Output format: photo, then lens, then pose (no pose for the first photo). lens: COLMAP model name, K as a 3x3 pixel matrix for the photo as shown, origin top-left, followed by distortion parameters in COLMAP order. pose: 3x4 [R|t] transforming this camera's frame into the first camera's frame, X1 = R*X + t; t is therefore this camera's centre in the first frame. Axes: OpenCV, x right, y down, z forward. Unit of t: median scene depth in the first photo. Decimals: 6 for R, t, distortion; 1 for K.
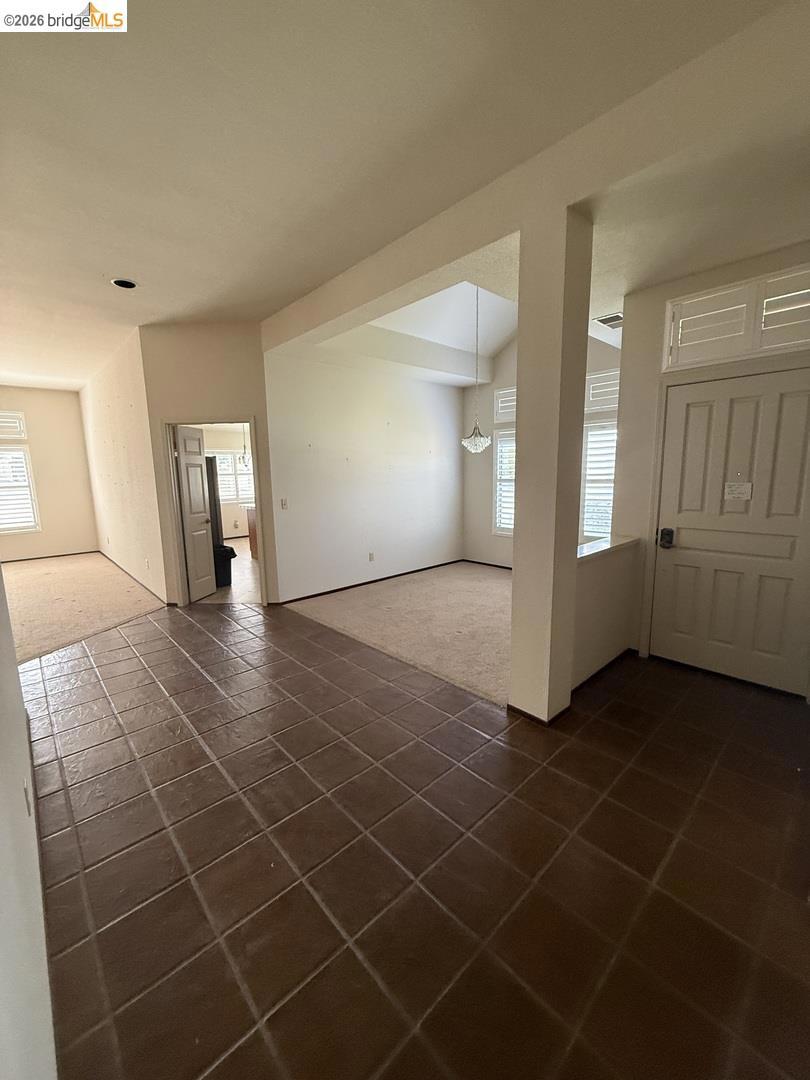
lens RADIAL K [[429.9, 0, 404.4], [0, 429.9, 536.5], [0, 0, 1]] dist [-0.000364, 0.000173]
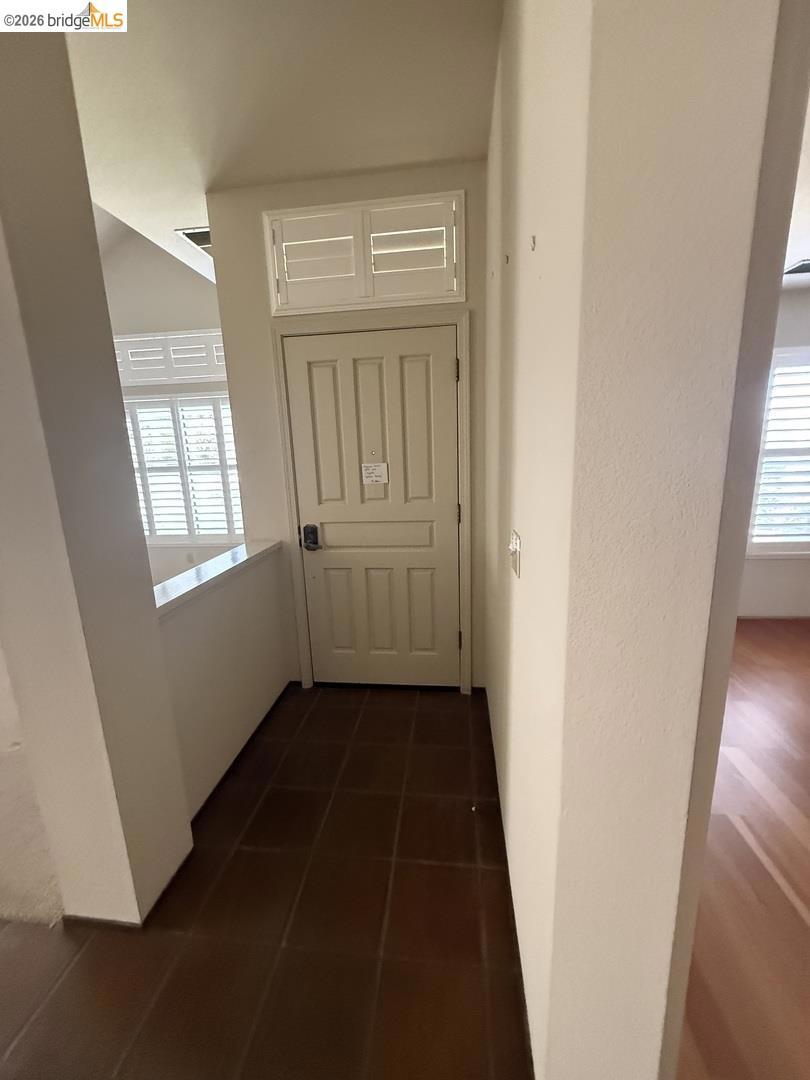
lens RADIAL K [[429.9, 0, 406.9], [0, 429.9, 535.5], [0, 0, 1]] dist [-0.000364, 0.000173]
pose [[0.756808, -0.140412, 0.638378, 0.235187], [0.120115, 0.989898, 0.075331, -0.036139], [-0.642507, 0.019668, 0.766028, 0.278728]]
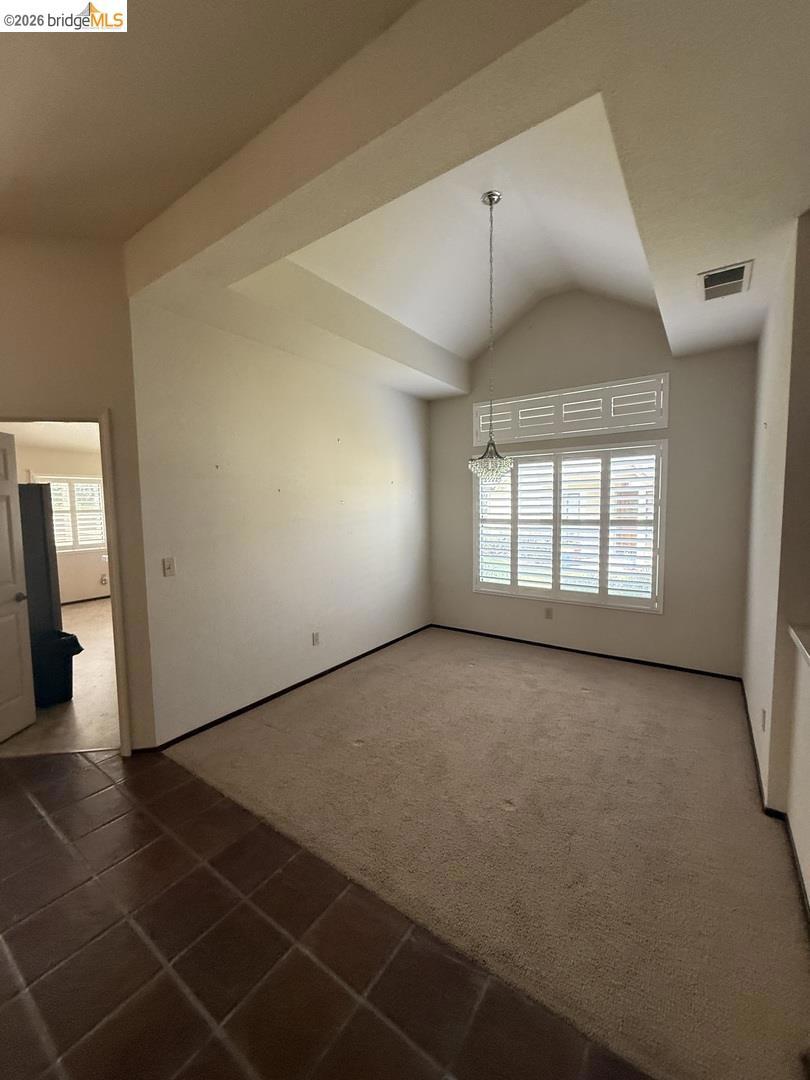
lens RADIAL K [[429.9, 0, 406.0], [0, 429.9, 535.7], [0, 0, 1]] dist [-0.000364, 0.000173]
pose [[0.977769, -0.011397, 0.209374, -0.134706], [0.028336, 0.996544, -0.078081, -0.093581], [-0.207760, 0.082278, 0.974713, 0.559688]]
